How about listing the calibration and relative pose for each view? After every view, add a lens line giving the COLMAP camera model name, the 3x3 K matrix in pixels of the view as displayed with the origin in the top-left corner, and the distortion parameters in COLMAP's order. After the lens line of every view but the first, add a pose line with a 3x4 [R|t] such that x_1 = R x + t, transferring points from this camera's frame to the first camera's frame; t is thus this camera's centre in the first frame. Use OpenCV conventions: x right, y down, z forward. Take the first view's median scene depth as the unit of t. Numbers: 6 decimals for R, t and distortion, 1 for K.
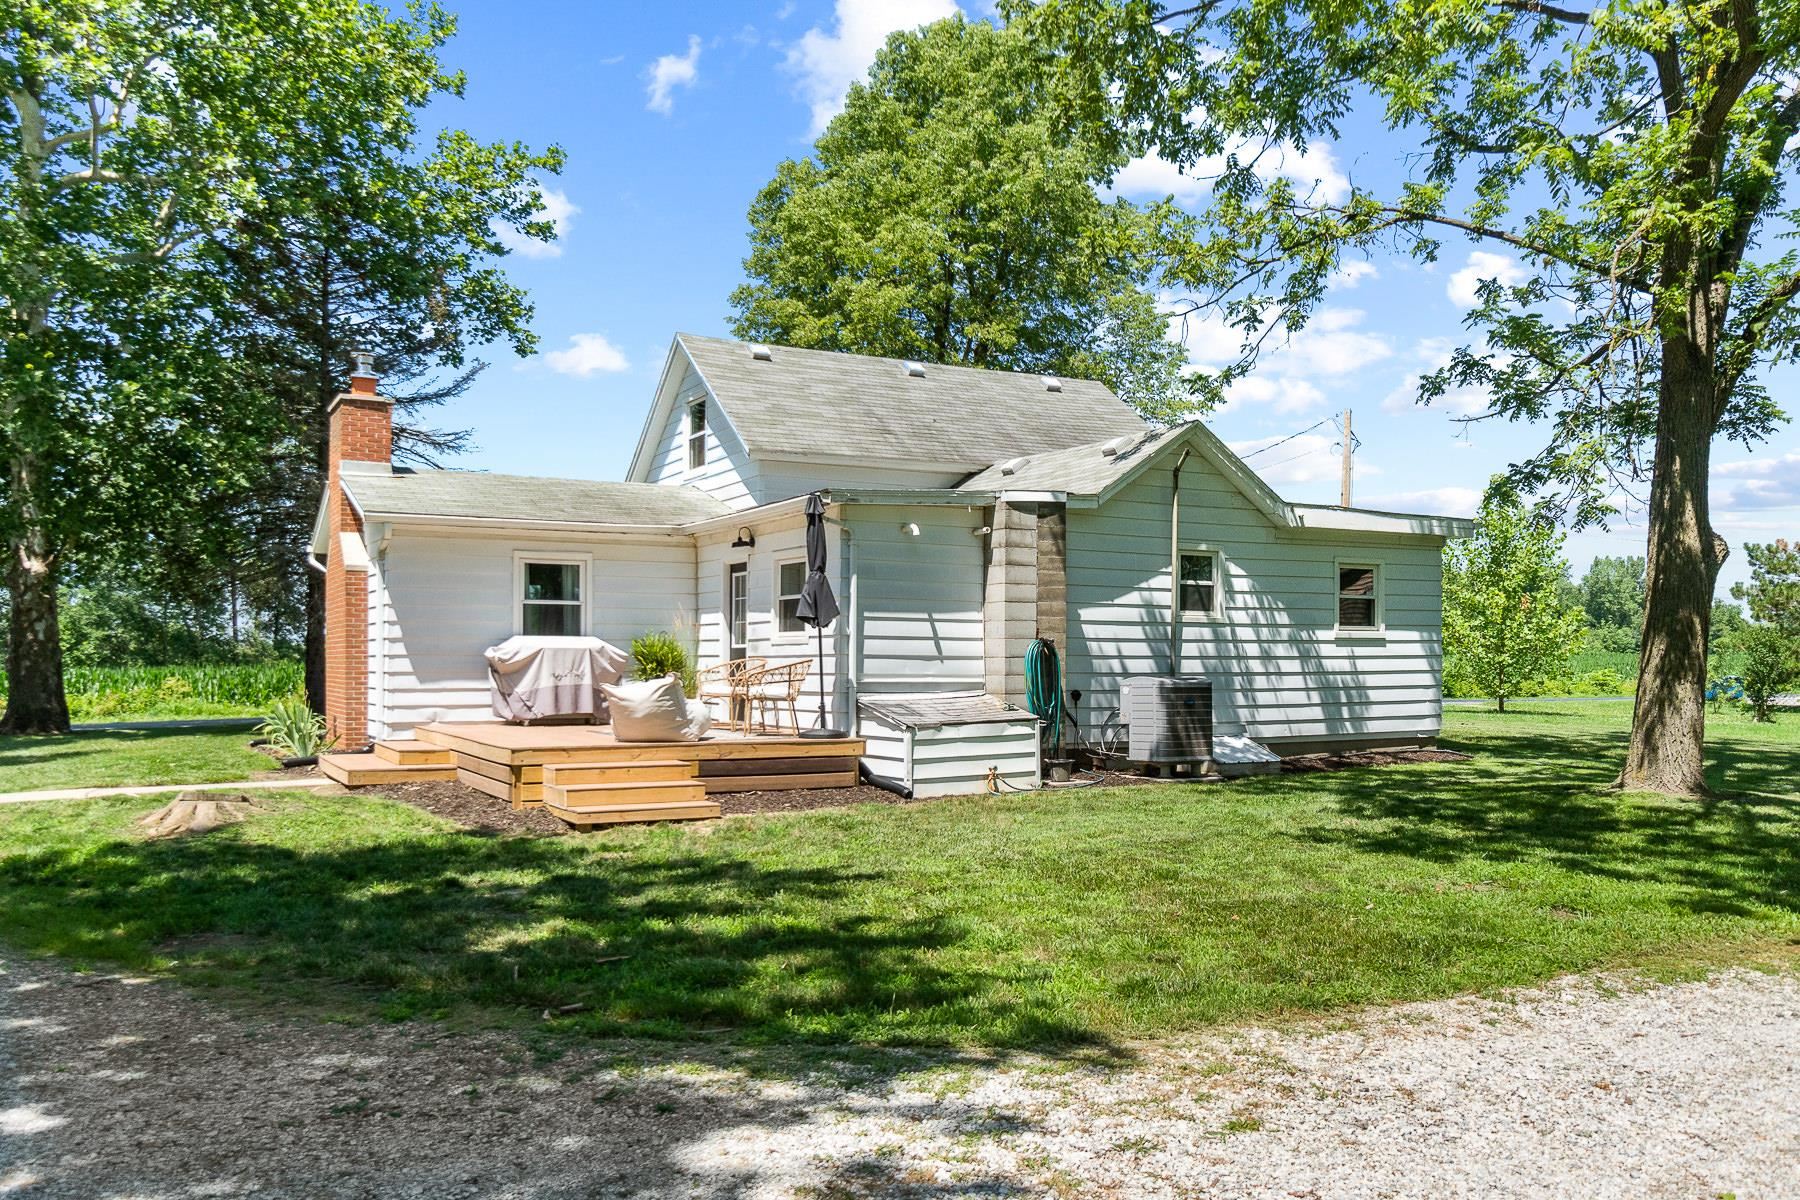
lens RADIAL K [[1364.9, 0, 900.0], [0, 1364.9, 600.0], [0, 0, 1]] dist [-0.000310, -0.000099]
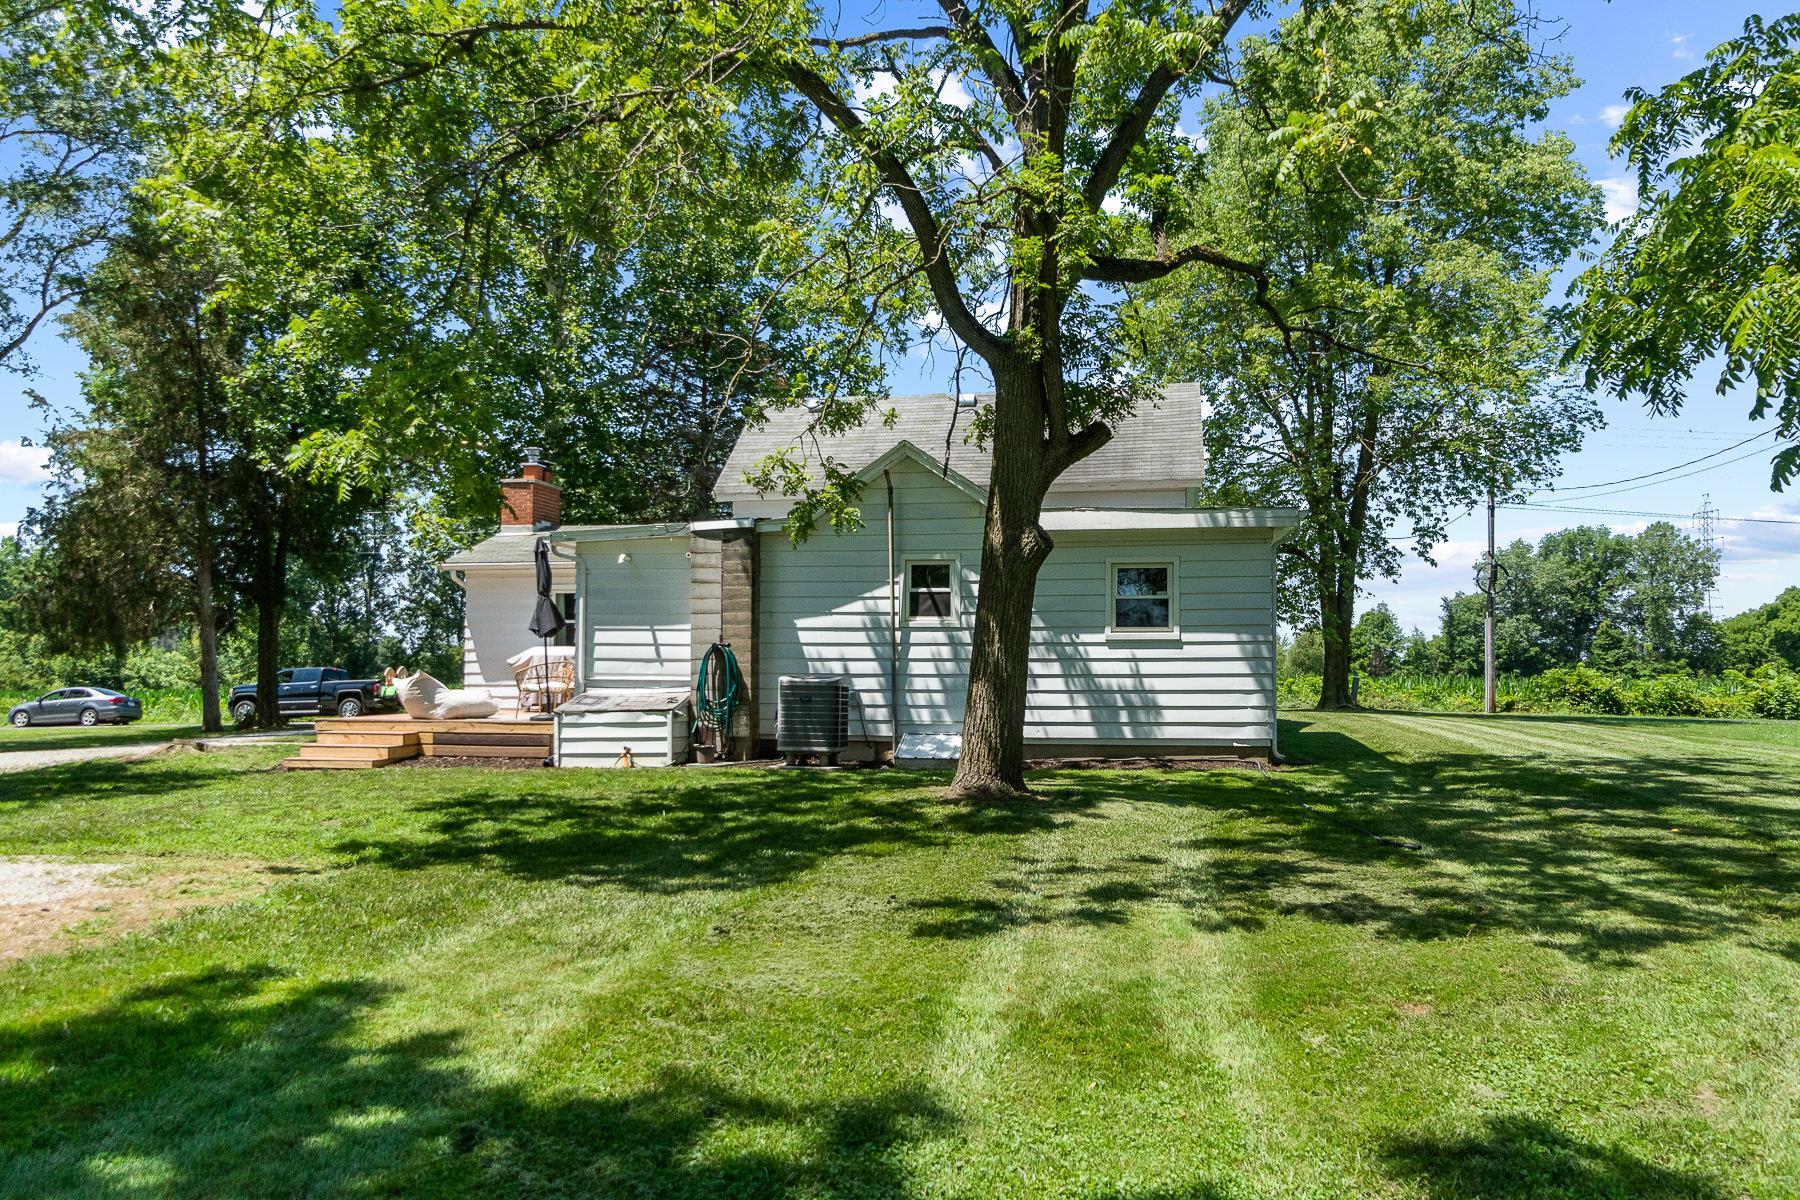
lens RADIAL K [[1364.9, 0, 900.0], [0, 1364.9, 600.0], [0, 0, 1]] dist [-0.000310, -0.000099]
pose [[0.766938, -0.021686, -0.641355, 0.890611], [0.028253, 0.999601, -0.000014, -0.005737], [0.641100, -0.018109, 0.767244, 0.160788]]
